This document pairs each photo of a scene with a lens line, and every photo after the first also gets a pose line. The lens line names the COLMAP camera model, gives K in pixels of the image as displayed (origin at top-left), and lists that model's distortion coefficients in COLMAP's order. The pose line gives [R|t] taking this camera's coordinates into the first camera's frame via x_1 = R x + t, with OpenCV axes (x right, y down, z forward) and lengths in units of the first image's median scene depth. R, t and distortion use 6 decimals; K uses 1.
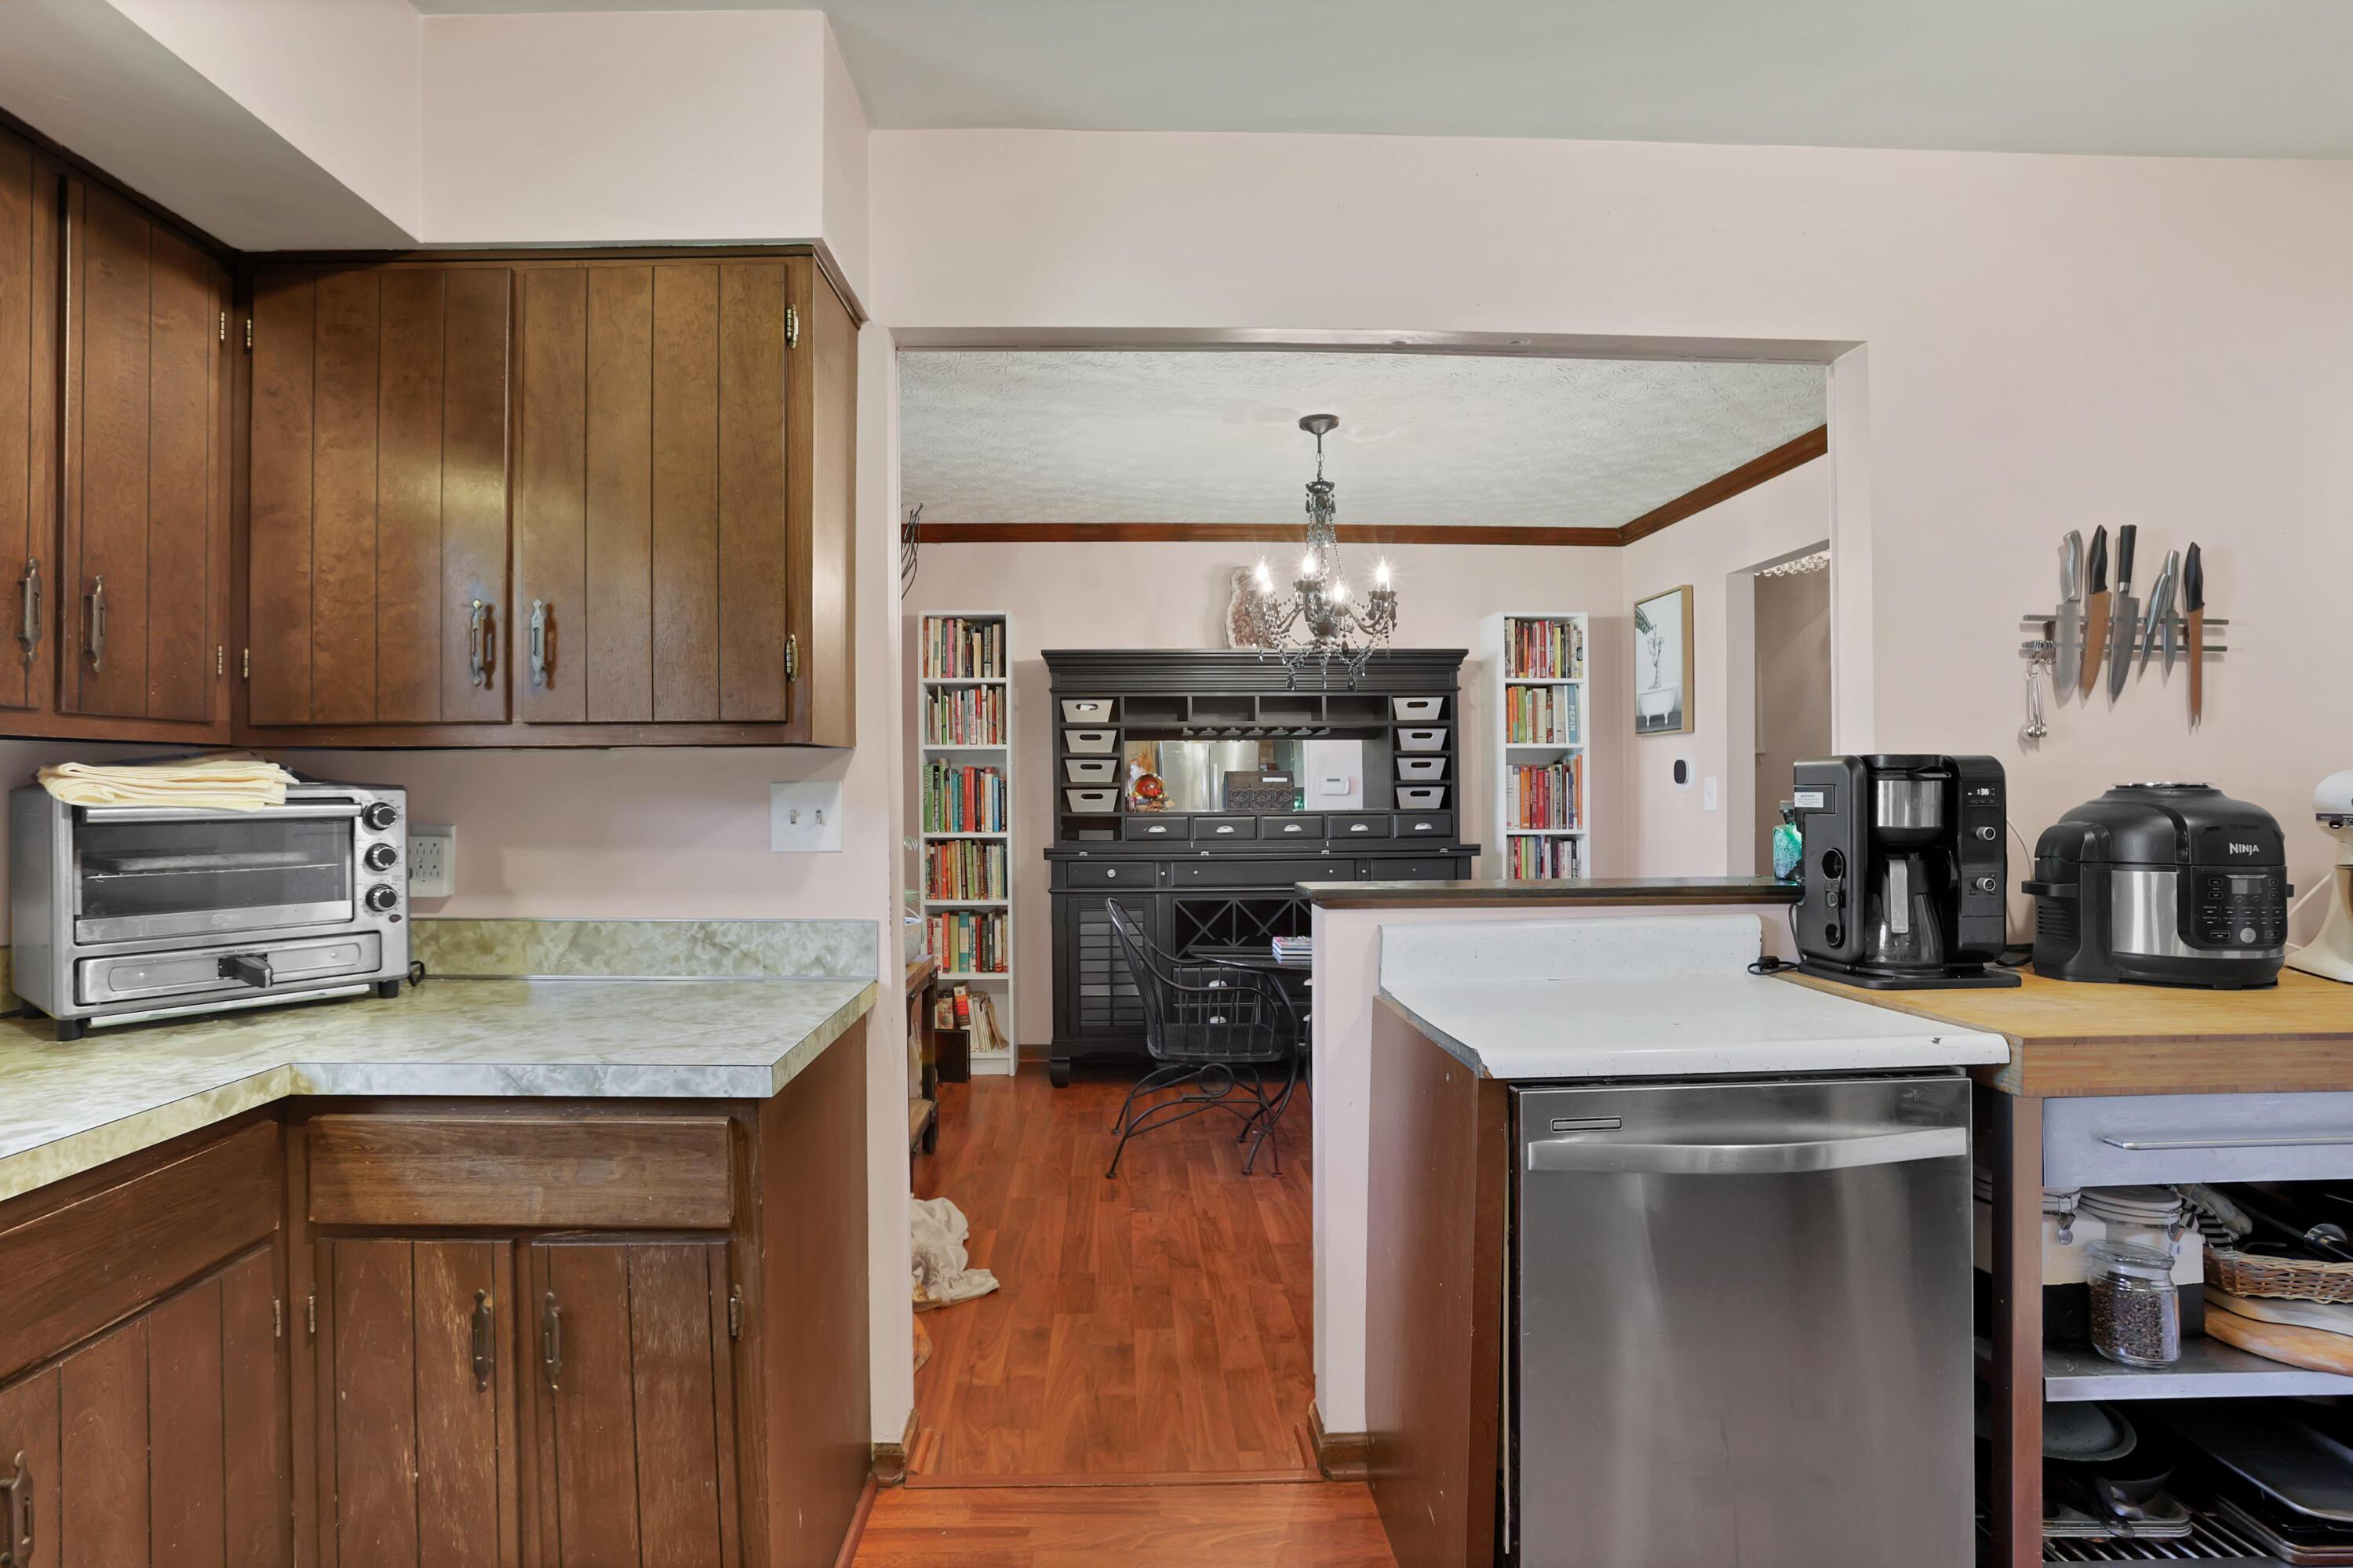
lens RADIAL K [[1148.6, 0, 1134.2], [0, 1148.6, 778.5], [0, 0, 1]] dist [-0.078323, 0.033039]
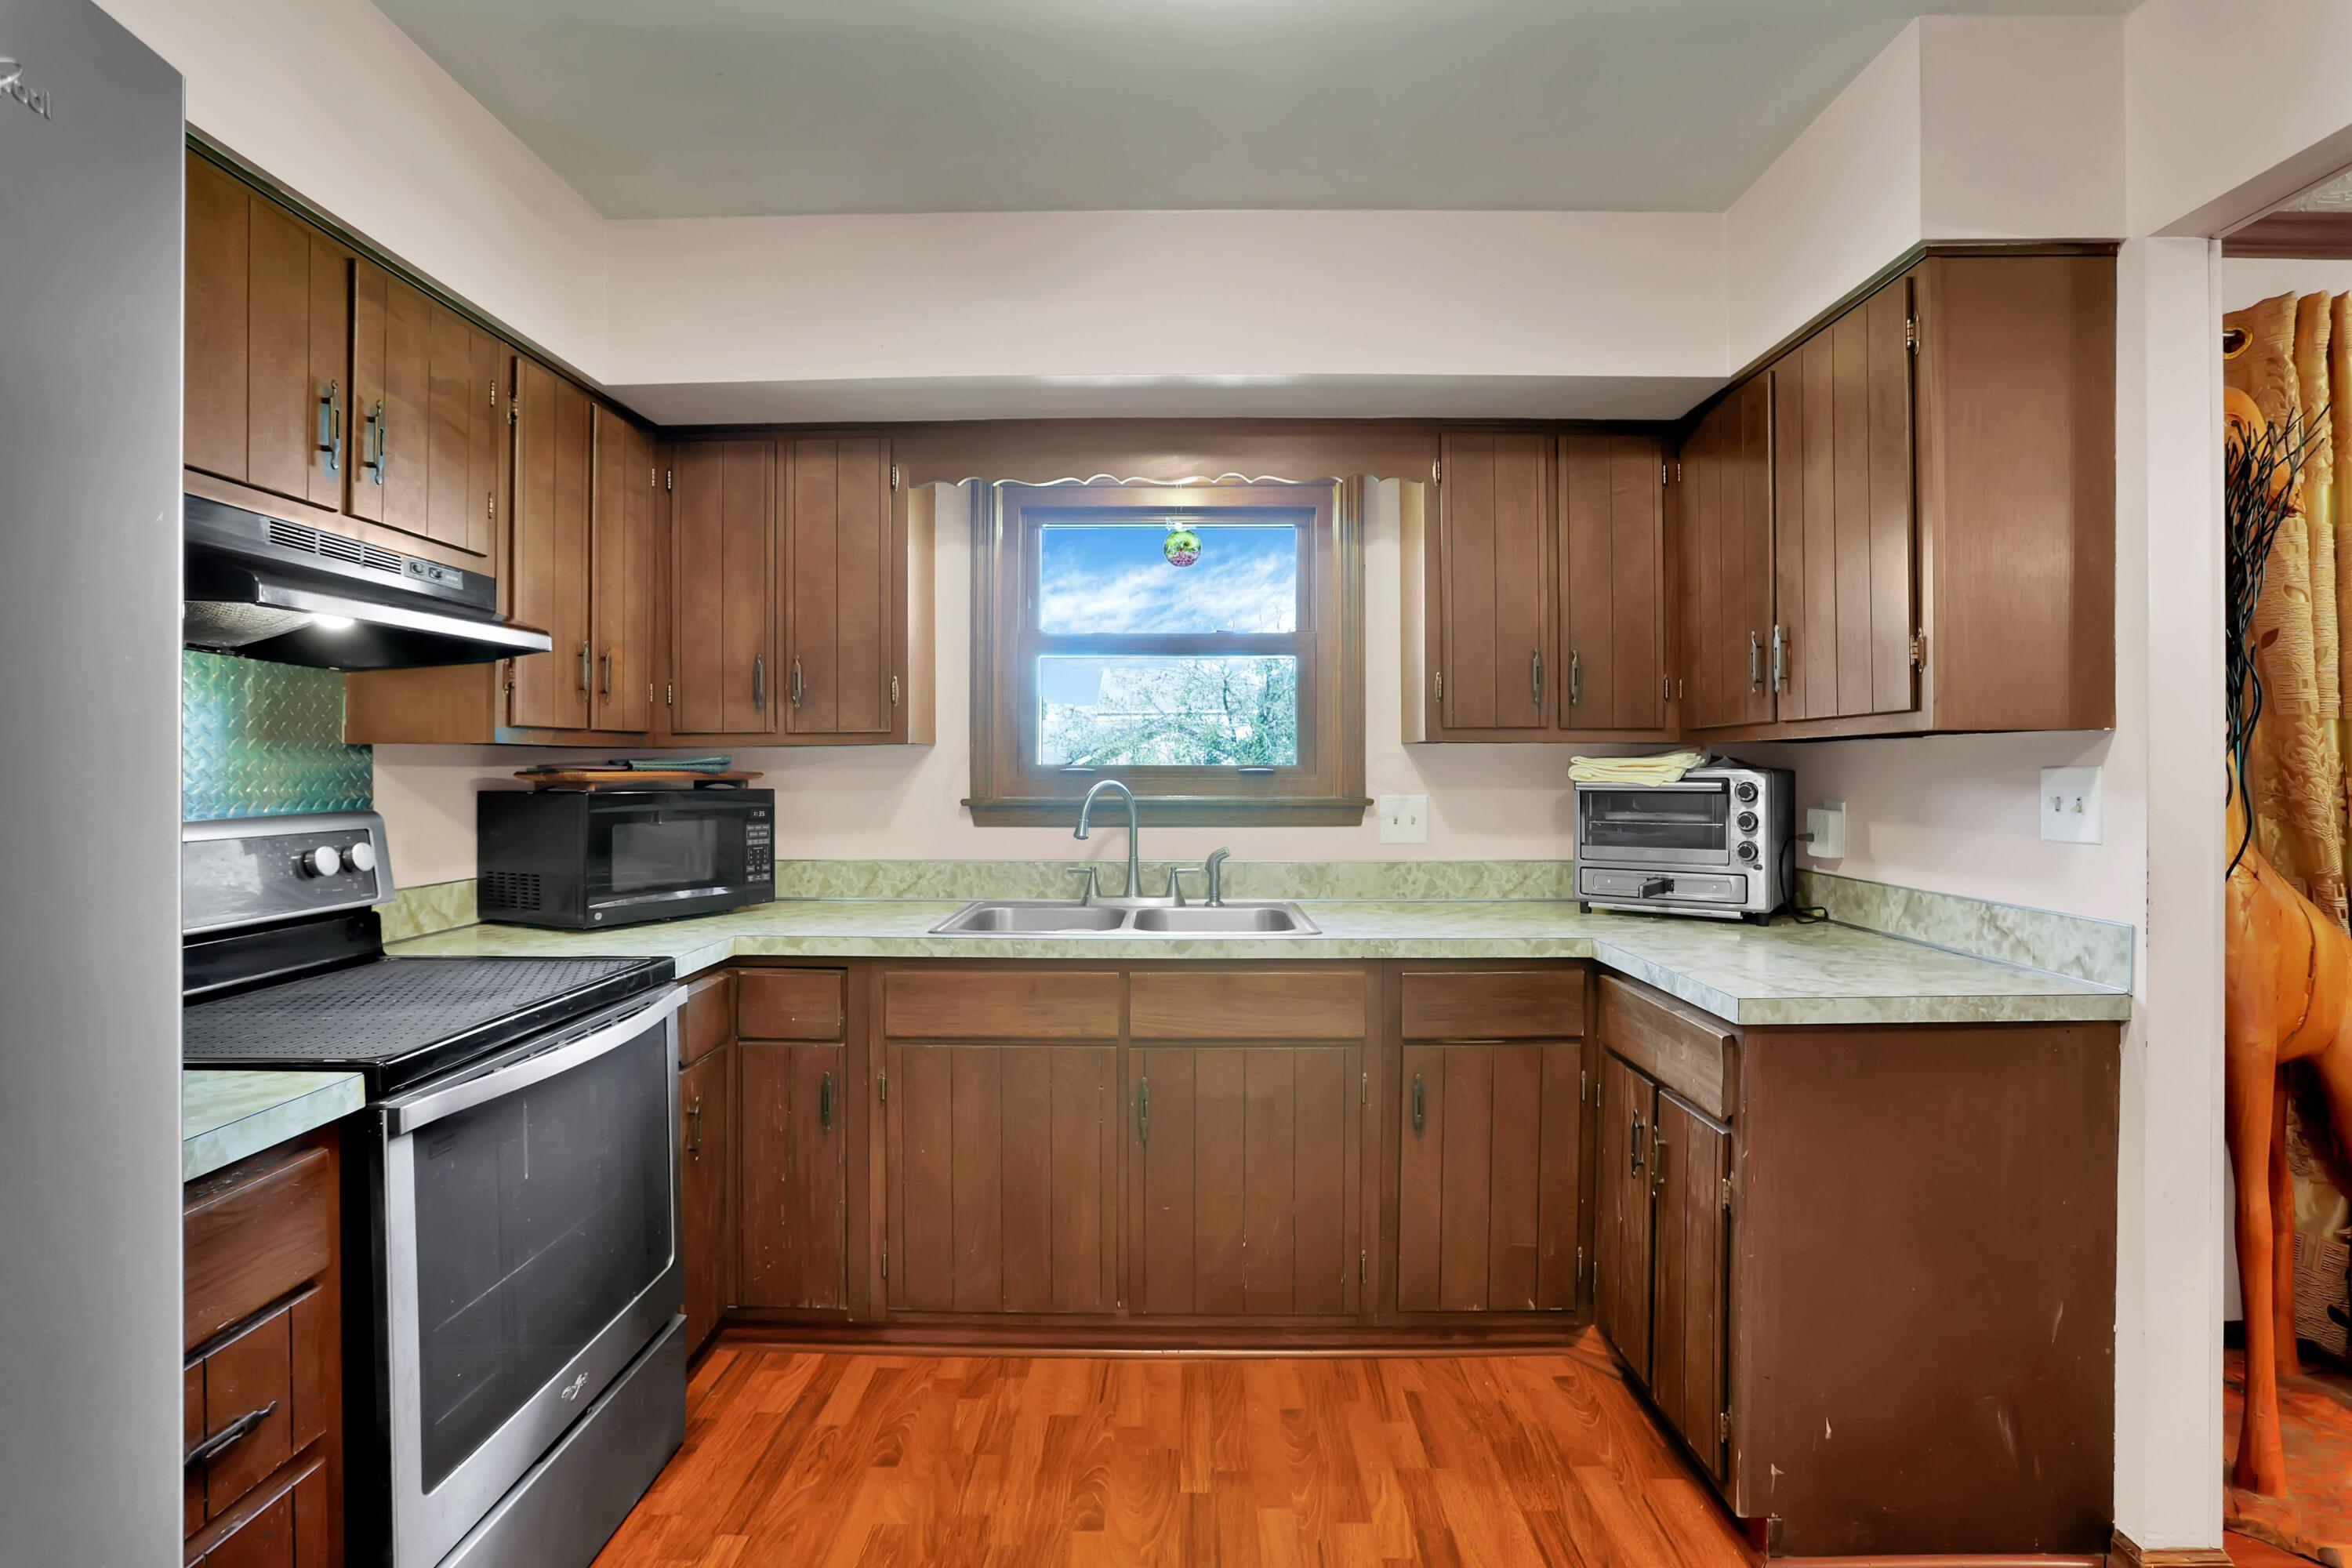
lens RADIAL K [[1108.4, 0, 1175.8], [0, 1108.4, 763.8], [0, 0, 1]] dist [-0.091249, 0.038273]
pose [[-0.030873, -0.002438, -0.999520, 0.245565], [0.006176, 0.999977, -0.002630, -0.000792], [0.999504, -0.006254, -0.030857, 0.120174]]
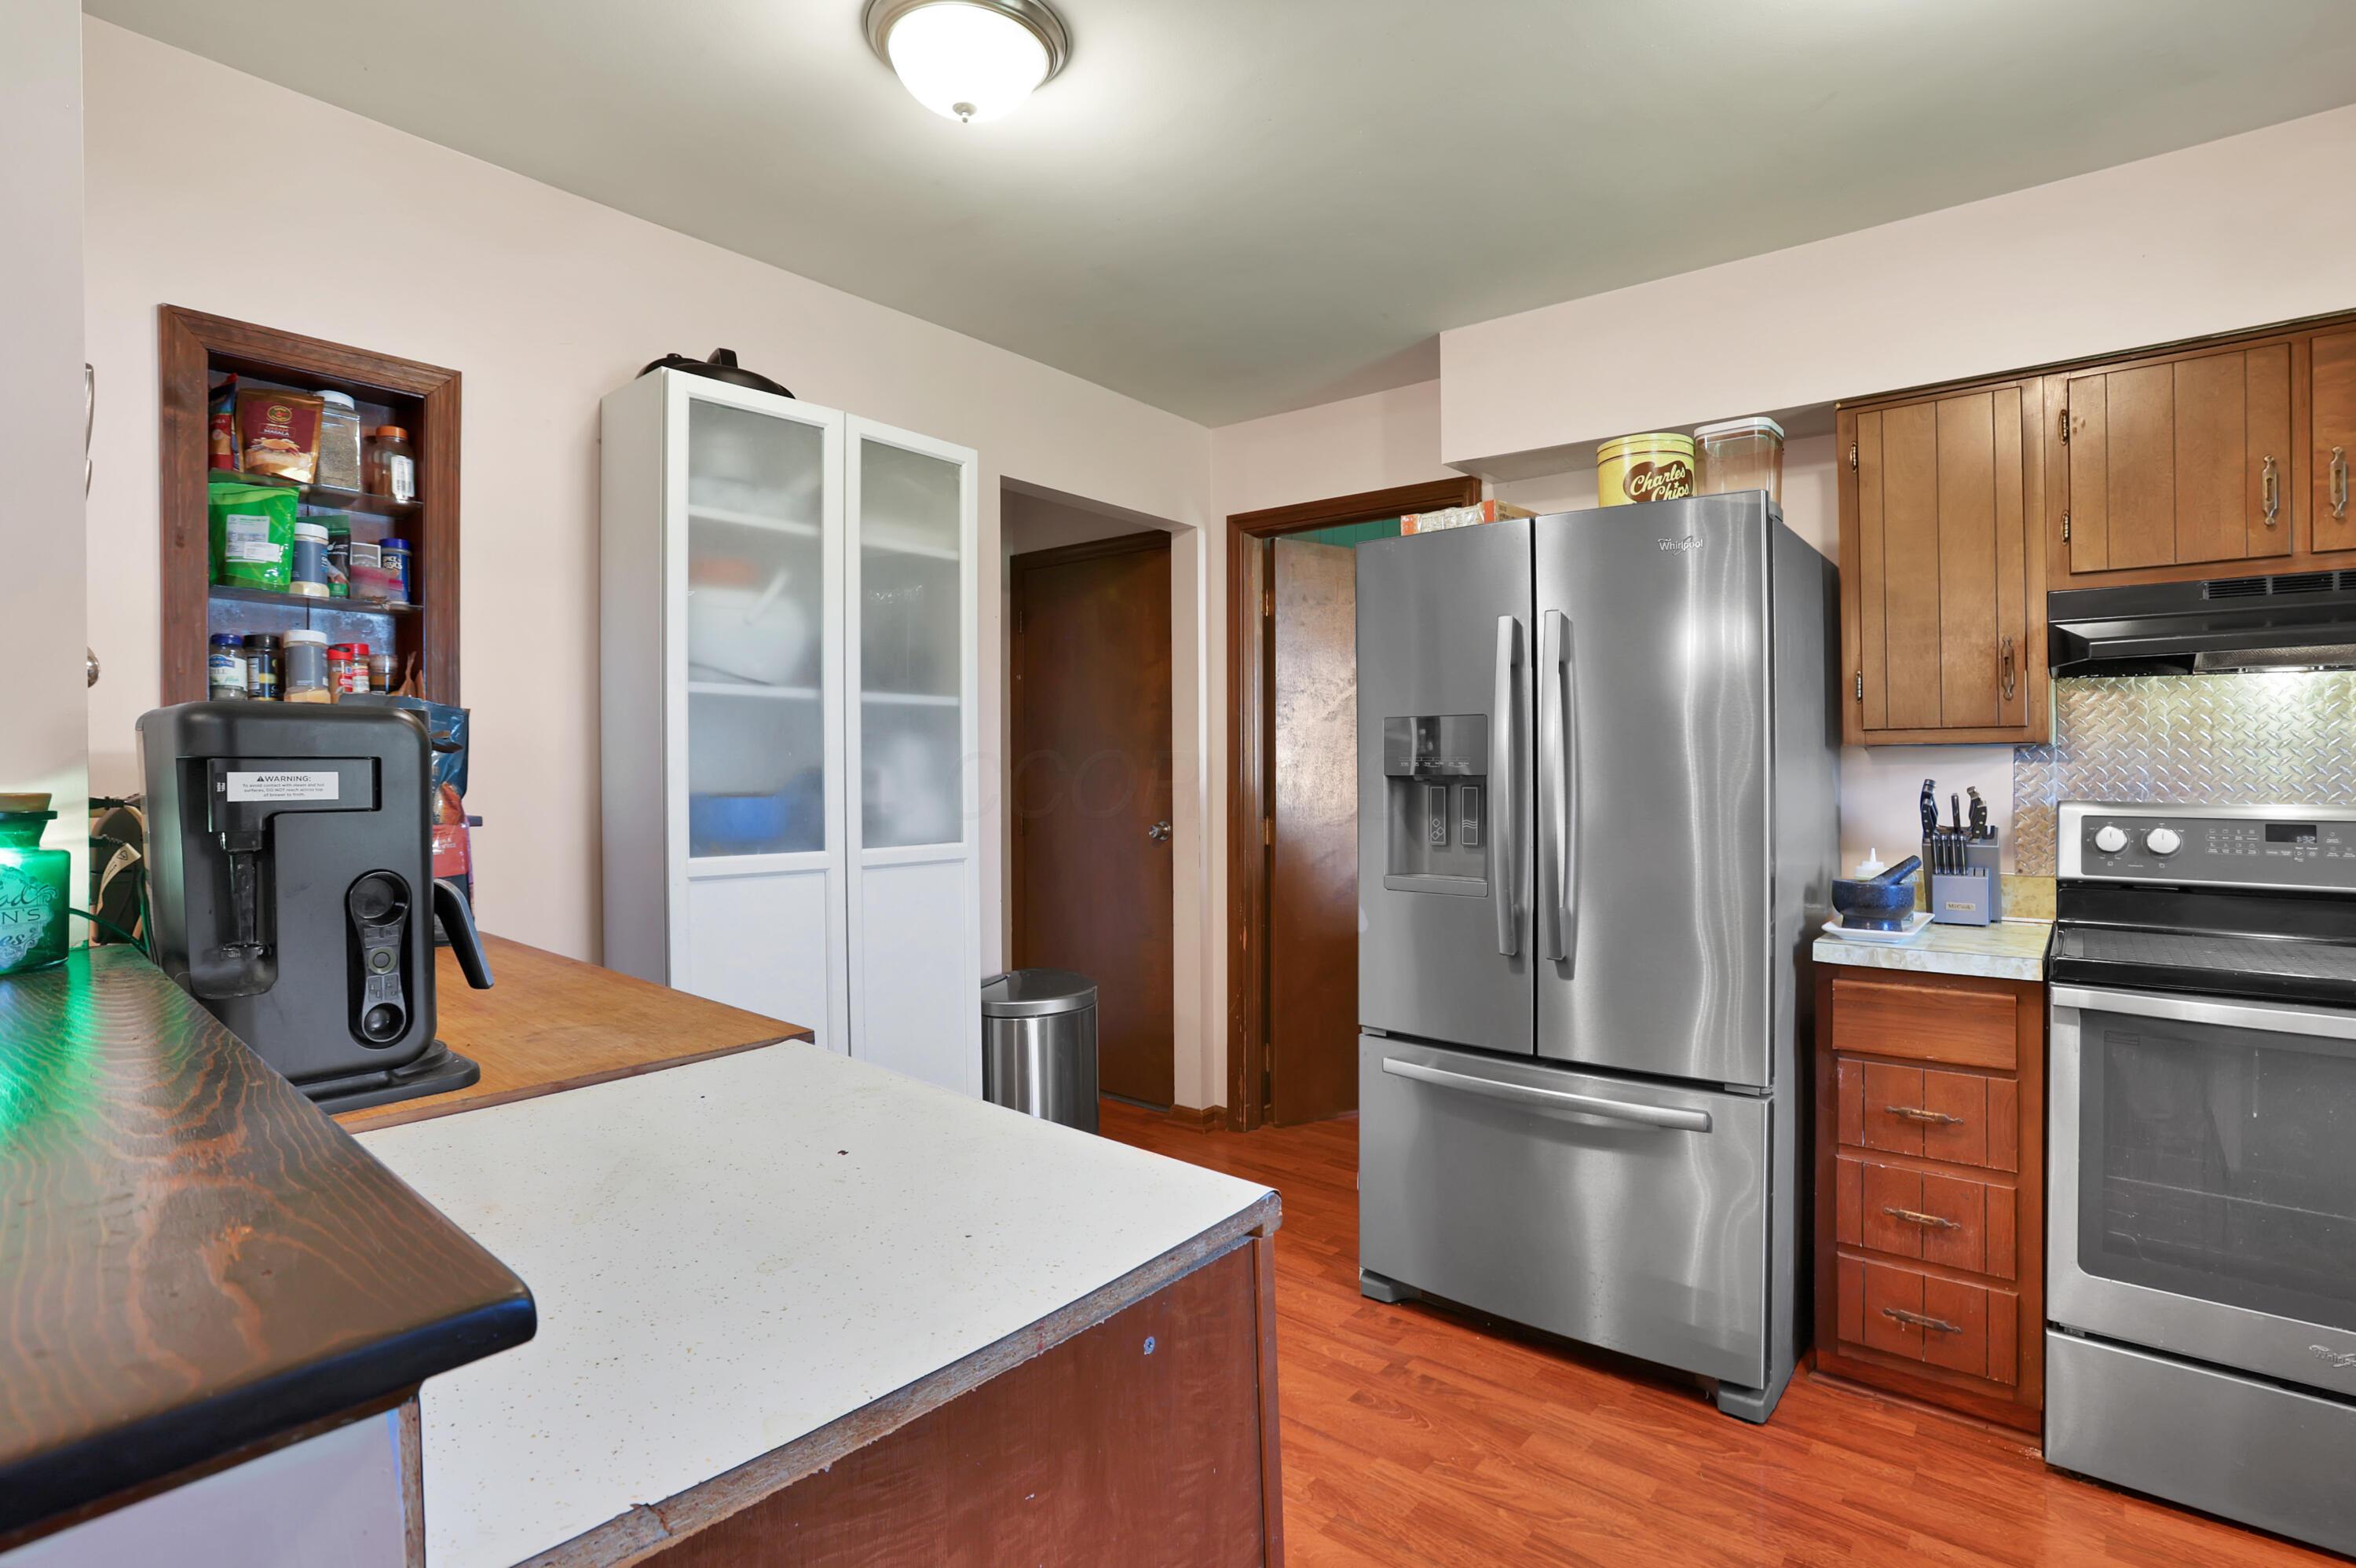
lens RADIAL K [[1185.5, 0, 1178.7], [0, 1185.5, 743.9], [0, 0, 1]] dist [-0.049218, 0.012199]
pose [[-0.763454, 0.012082, 0.645750, -0.023308], [-0.005429, 0.999670, -0.025122, 0.002836], [-0.645840, -0.022685, -0.763136, 0.447500]]
